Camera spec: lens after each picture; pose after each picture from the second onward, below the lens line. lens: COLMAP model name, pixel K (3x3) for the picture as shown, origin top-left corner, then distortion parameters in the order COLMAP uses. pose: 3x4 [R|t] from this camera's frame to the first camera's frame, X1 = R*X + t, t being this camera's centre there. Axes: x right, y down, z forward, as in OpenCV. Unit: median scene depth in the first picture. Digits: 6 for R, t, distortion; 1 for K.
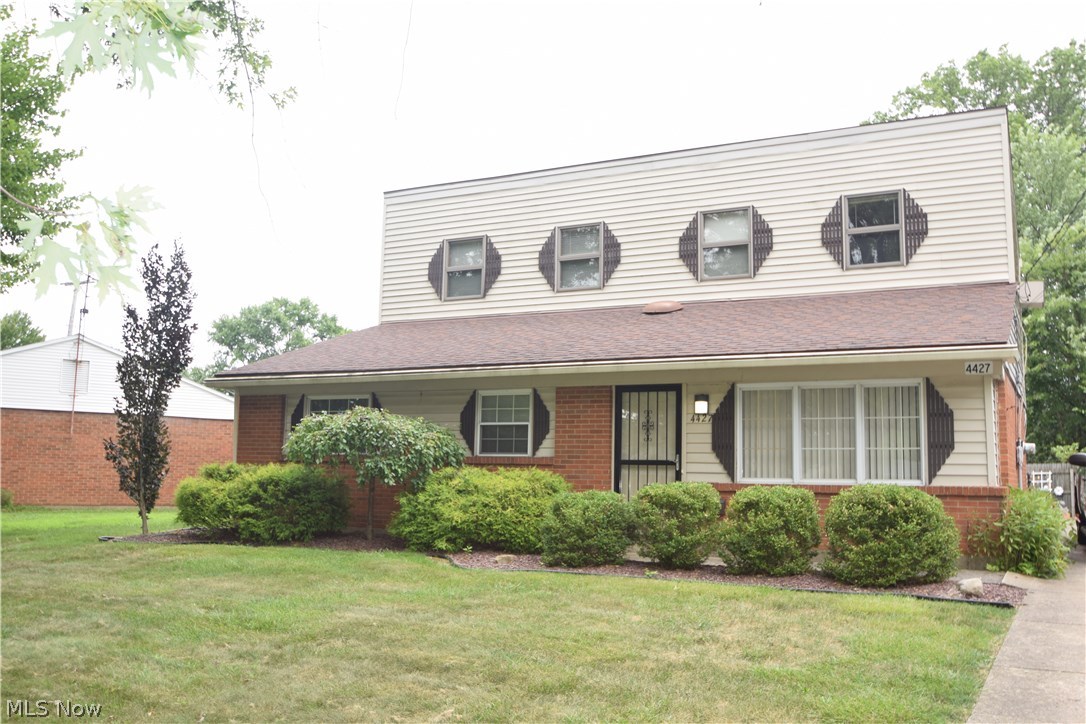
lens RADIAL K [[988.2, 0, 542.5], [0, 988.2, 359.1], [0, 0, 1]] dist [-0.044176, 0.000000]
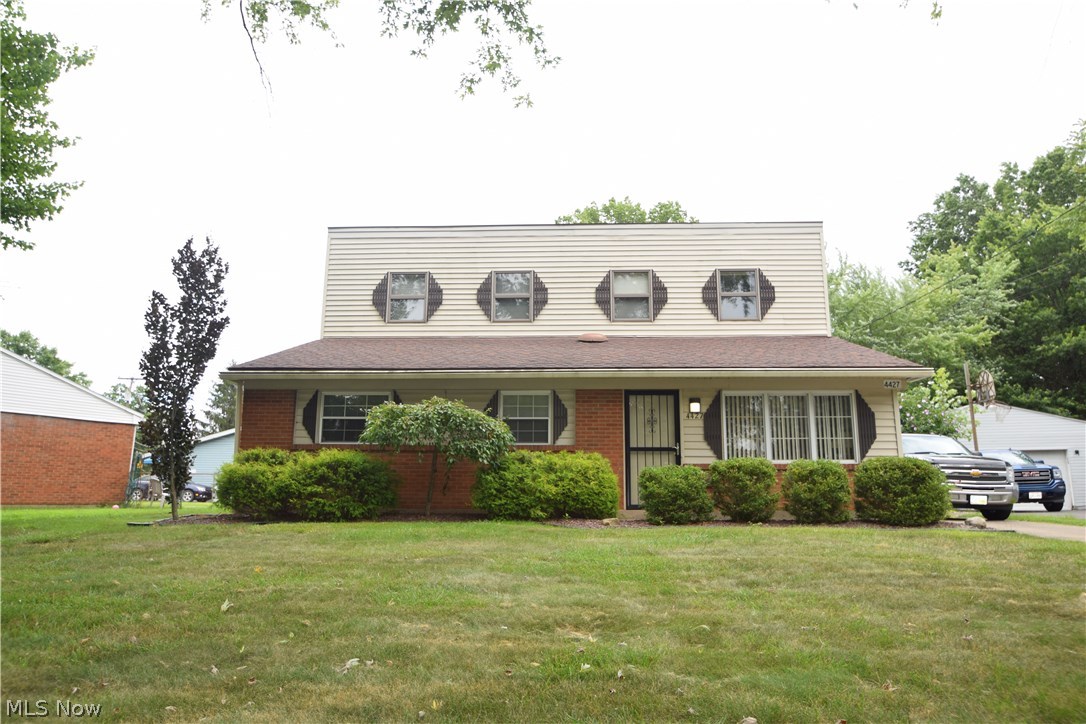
lens RADIAL K [[729.1, 0, 543.2], [0, 729.1, 361.6], [0, 0, 1]] dist [-0.031377, 0.001380]
pose [[0.908615, 0.063517, 0.412776, -0.368934], [-0.038492, 0.996896, -0.068672, 0.052753], [-0.415856, 0.046508, 0.908240, 0.157386]]
